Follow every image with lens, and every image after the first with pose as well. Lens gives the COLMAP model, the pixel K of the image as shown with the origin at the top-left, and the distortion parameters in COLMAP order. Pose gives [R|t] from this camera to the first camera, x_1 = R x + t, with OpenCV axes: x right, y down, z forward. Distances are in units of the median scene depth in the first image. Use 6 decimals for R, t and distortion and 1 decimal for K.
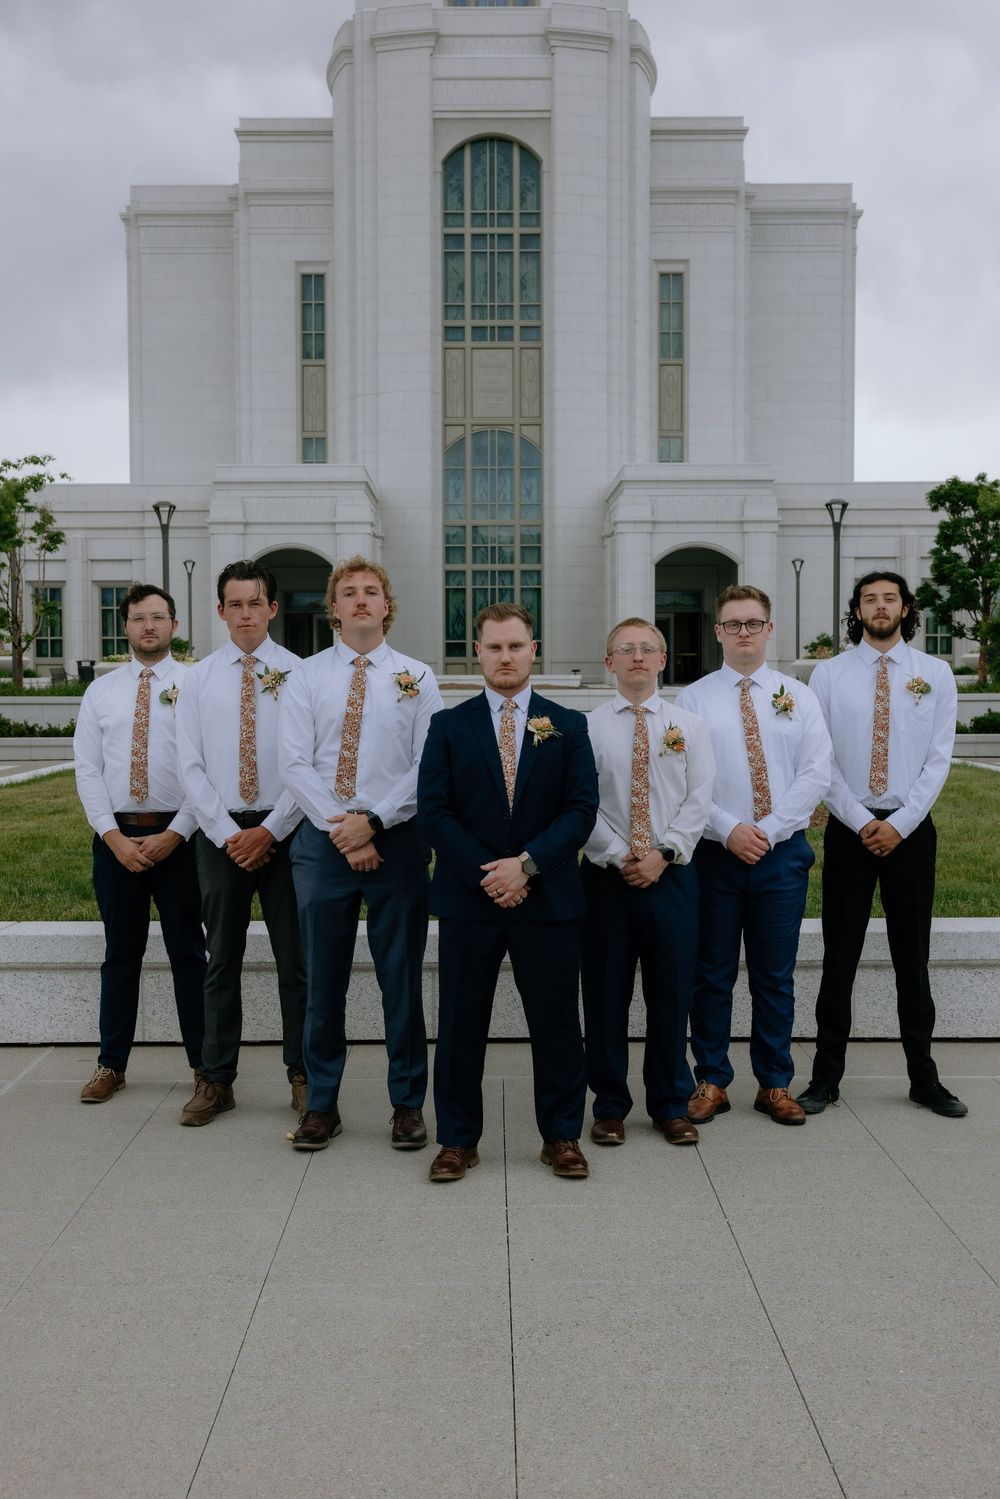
lens RADIAL K [[1704.6, 0, 483.3], [0, 1704.6, 750.1], [0, 0, 1]] dist [0.007310, 0.015350]
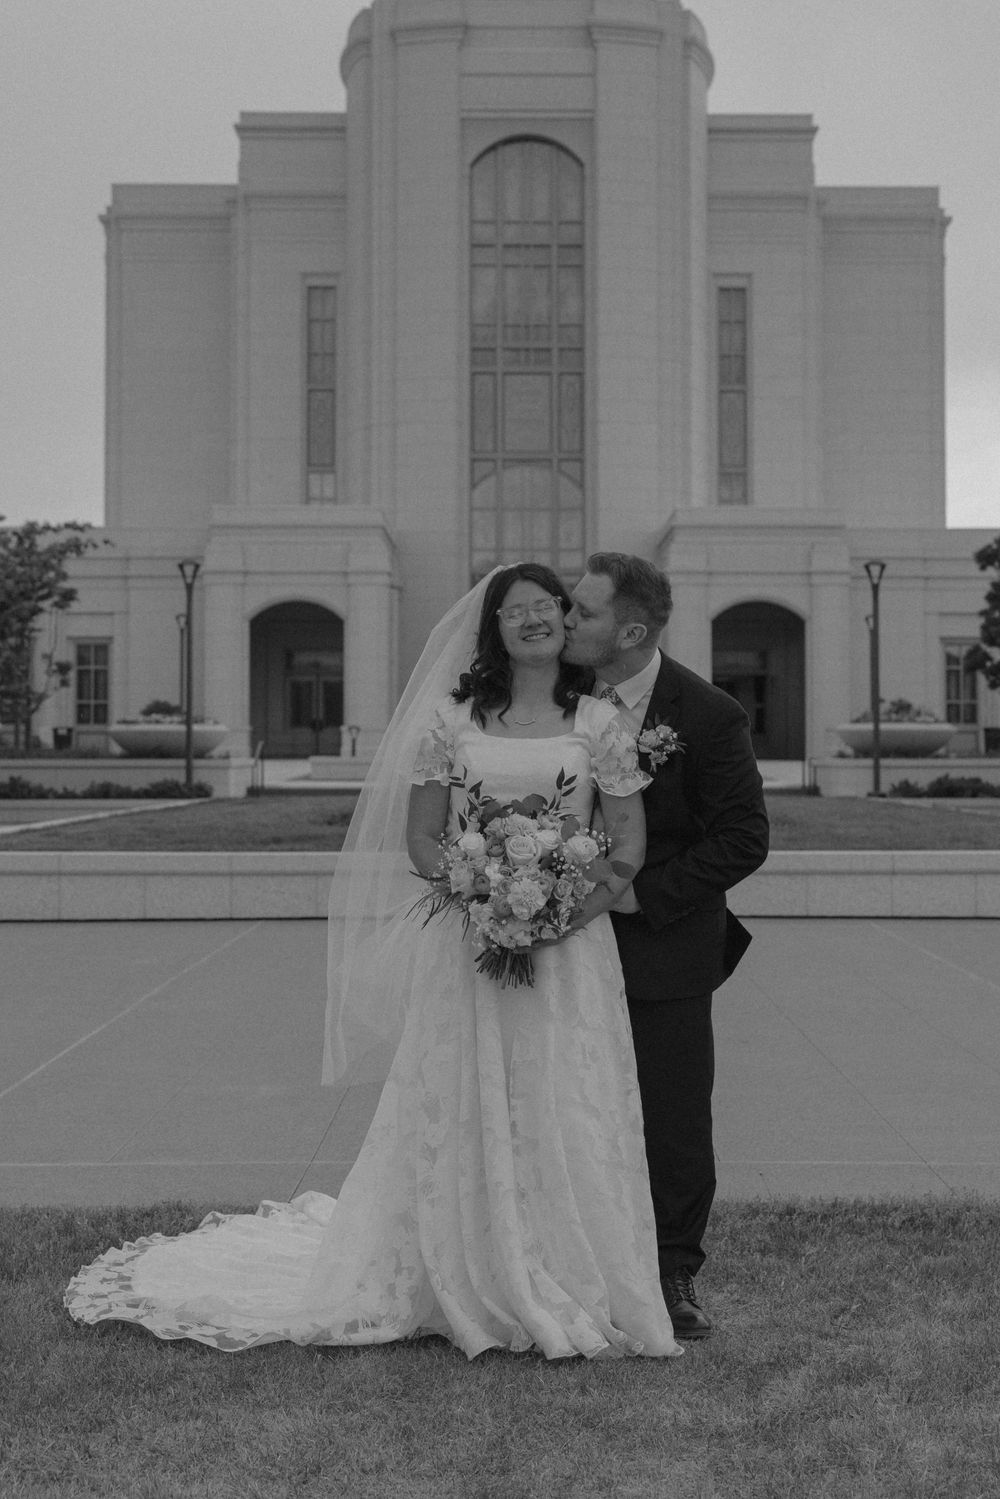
lens RADIAL K [[2346.1, 0, 545.8], [0, 2346.1, 653.1], [0, 0, 1]] dist [0.005446, -0.005333]
pose [[0.999921, 0.003182, 0.012174, 0.000740], [-0.002076, 0.995957, -0.089805, 0.015263], [-0.012411, 0.089773, 0.995885, -0.185137]]
